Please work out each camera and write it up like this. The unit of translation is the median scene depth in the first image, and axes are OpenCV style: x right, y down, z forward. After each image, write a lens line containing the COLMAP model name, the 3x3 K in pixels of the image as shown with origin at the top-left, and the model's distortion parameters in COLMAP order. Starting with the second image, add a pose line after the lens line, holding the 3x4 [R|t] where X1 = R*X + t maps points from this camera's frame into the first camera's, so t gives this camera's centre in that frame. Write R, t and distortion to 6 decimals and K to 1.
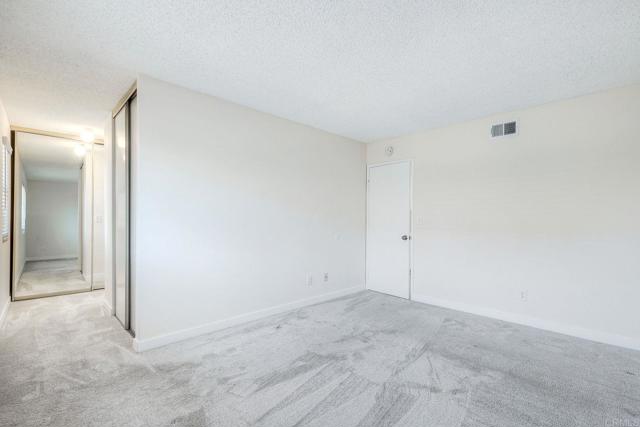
lens RADIAL K [[286.9, 0, 328.1], [0, 286.9, 215.5], [0, 0, 1]] dist [0.014400, 0.000008]
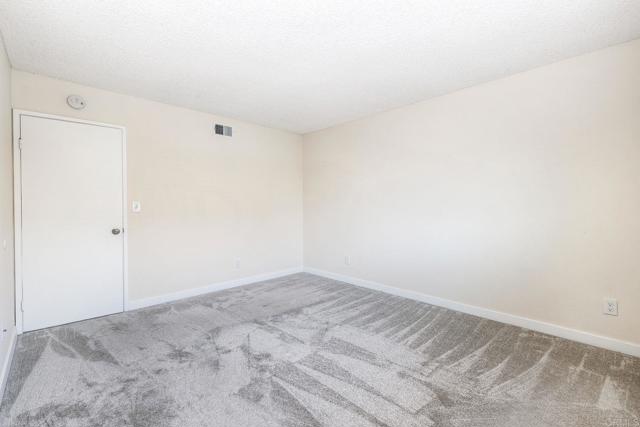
lens RADIAL K [[286.9, 0, 317.9], [0, 286.9, 209.2], [0, 0, 1]] dist [0.001479, -0.000078]
pose [[0.008904, -0.018645, 0.999787, -0.599876], [-0.012065, 0.999751, 0.018752, 0.001147], [-0.999888, -0.012230, 0.008677, 0.622405]]
